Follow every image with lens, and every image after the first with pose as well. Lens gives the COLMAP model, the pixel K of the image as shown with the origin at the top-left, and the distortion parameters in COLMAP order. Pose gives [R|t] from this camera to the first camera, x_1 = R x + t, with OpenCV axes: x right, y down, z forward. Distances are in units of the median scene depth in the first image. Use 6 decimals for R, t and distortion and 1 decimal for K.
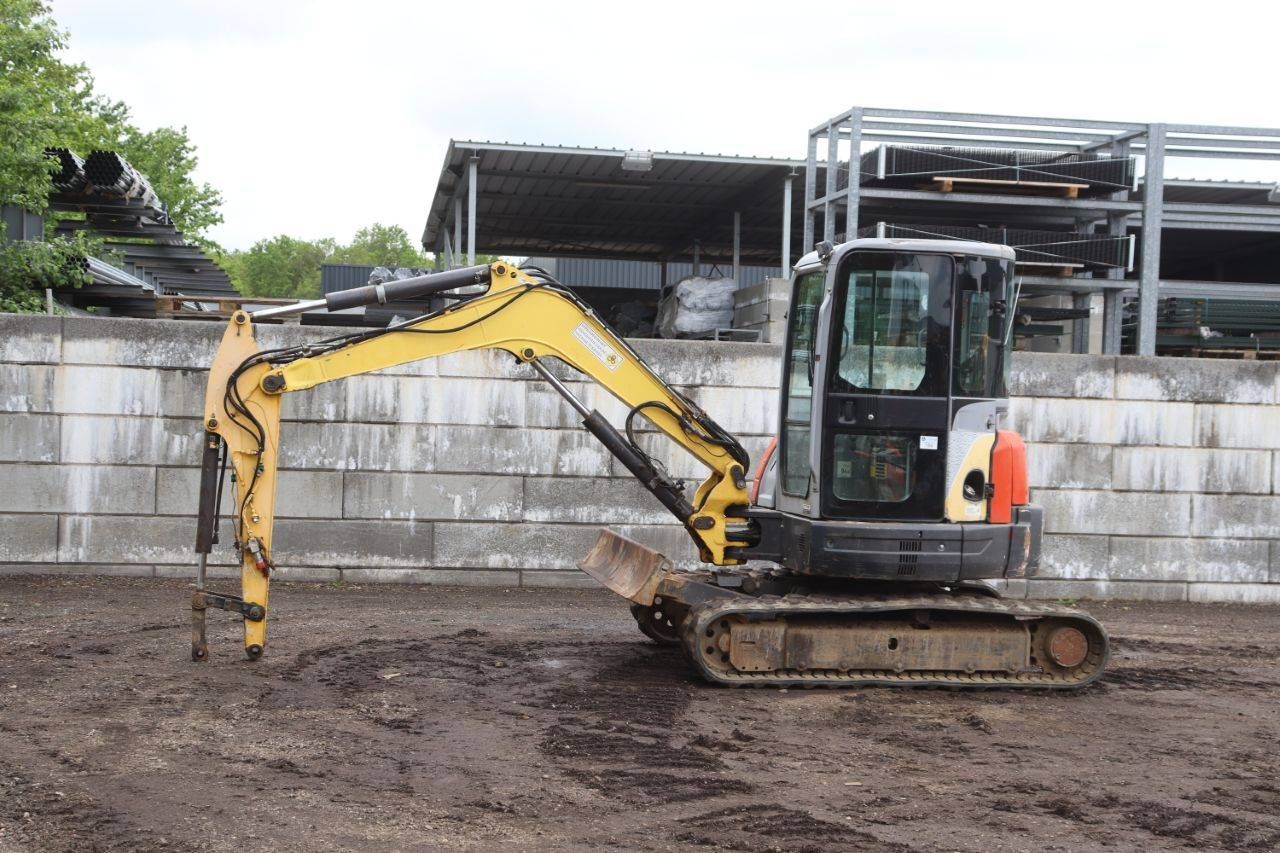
lens RADIAL K [[1871.9, 0, 649.3], [0, 1871.9, 443.3], [0, 0, 1]] dist [0.084183, 0.000000]
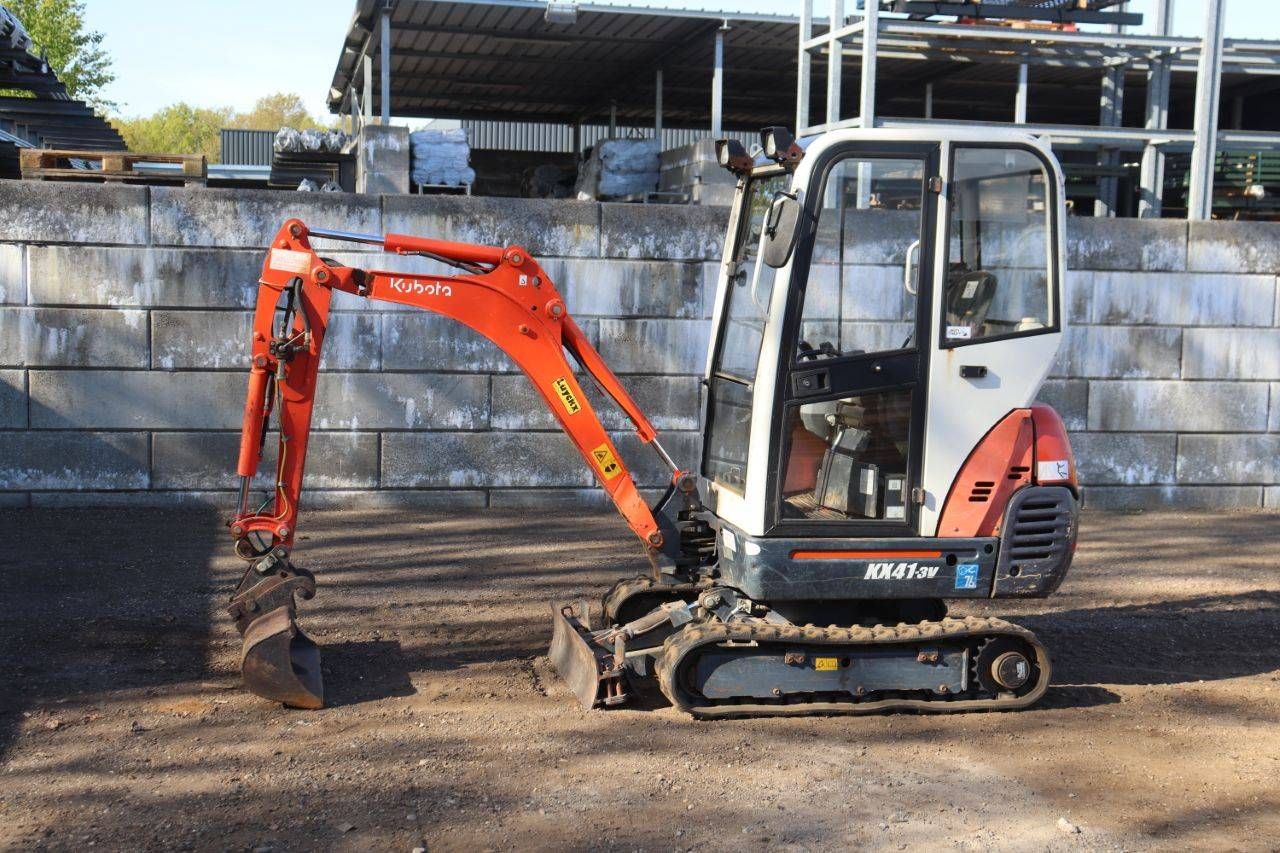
lens RADIAL K [[1683.8, 0, 636.6], [0, 1683.8, 428.5], [0, 0, 1]] dist [0.044387, 0.000000]
pose [[0.997922, -0.013282, 0.063050, -0.048344], [0.008332, 0.996908, 0.078136, -0.014881], [-0.063892, -0.077449, 0.994947, 0.255353]]
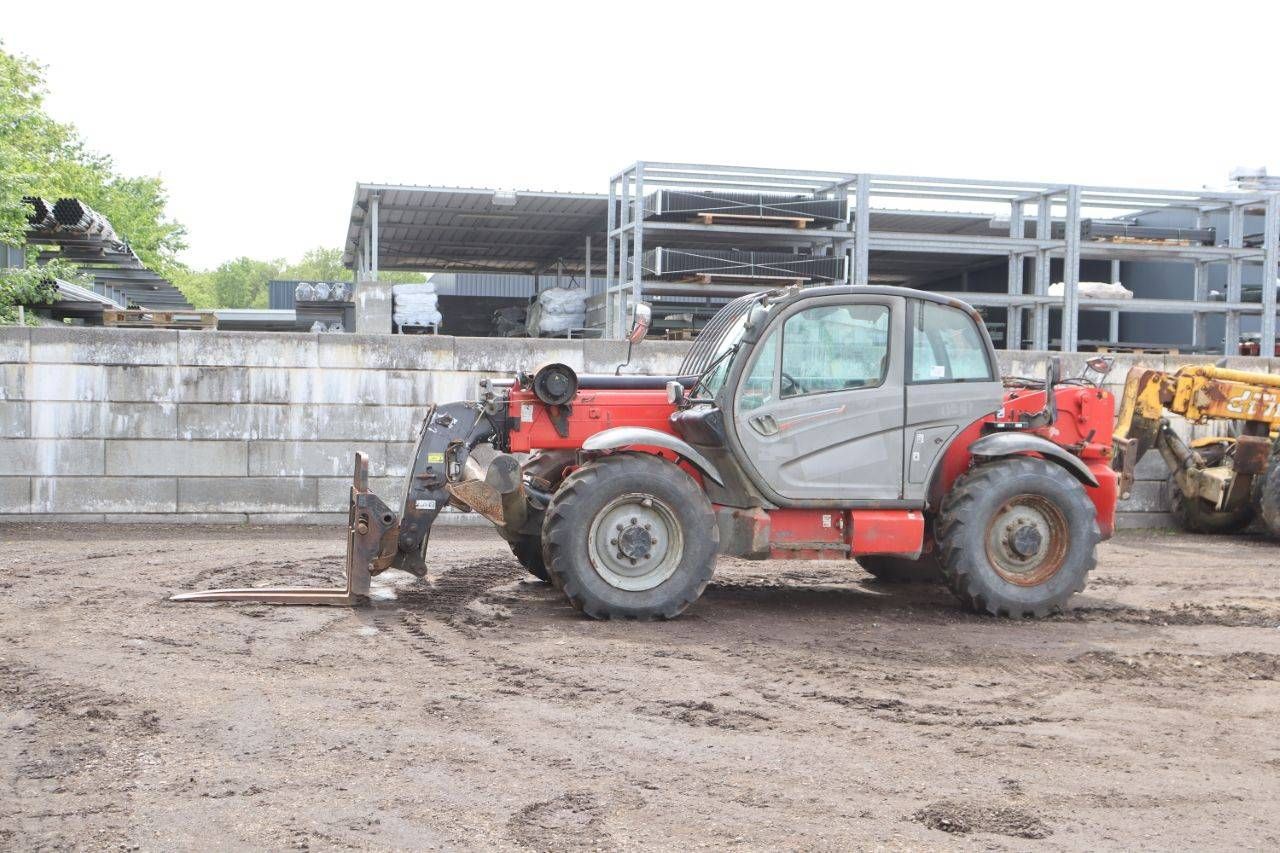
lens RADIAL K [[1526.7, 0, 653.2], [0, 1526.7, 445.0], [0, 0, 1]] dist [-0.012178, 0.000000]
pose [[0.997875, -0.017132, 0.062866, 0.051398], [0.016151, 0.999740, 0.016088, 0.005034], [-0.063125, -0.015038, 0.997892, -0.086156]]
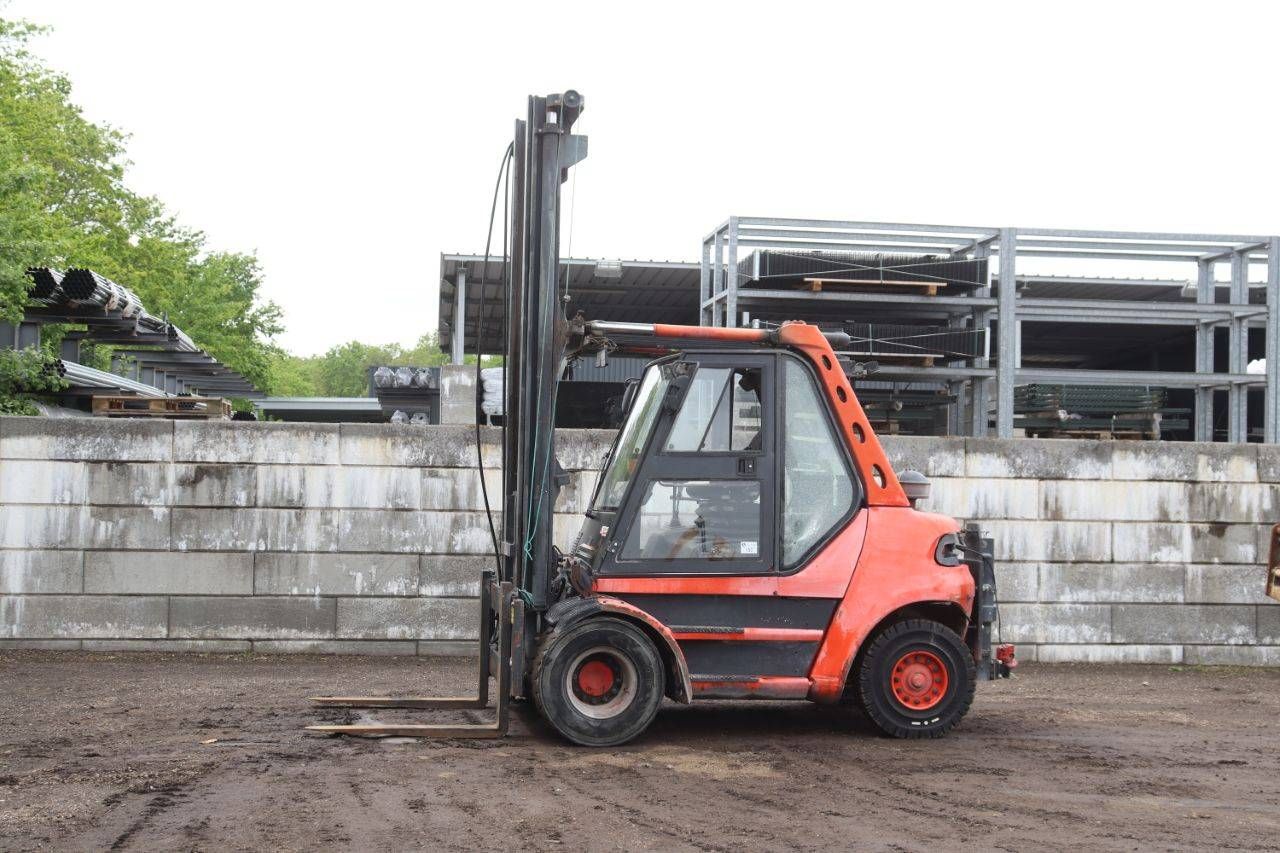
lens RADIAL K [[1683.8, 0, 650.2], [0, 1683.8, 434.5], [0, 0, 1]] dist [0.044387, 0.000000]
pose [[0.999354, -0.015012, -0.032662, 0.097187], [0.013292, 0.998545, -0.052261, 0.000777], [0.033399, 0.051793, 0.998099, 0.013606]]
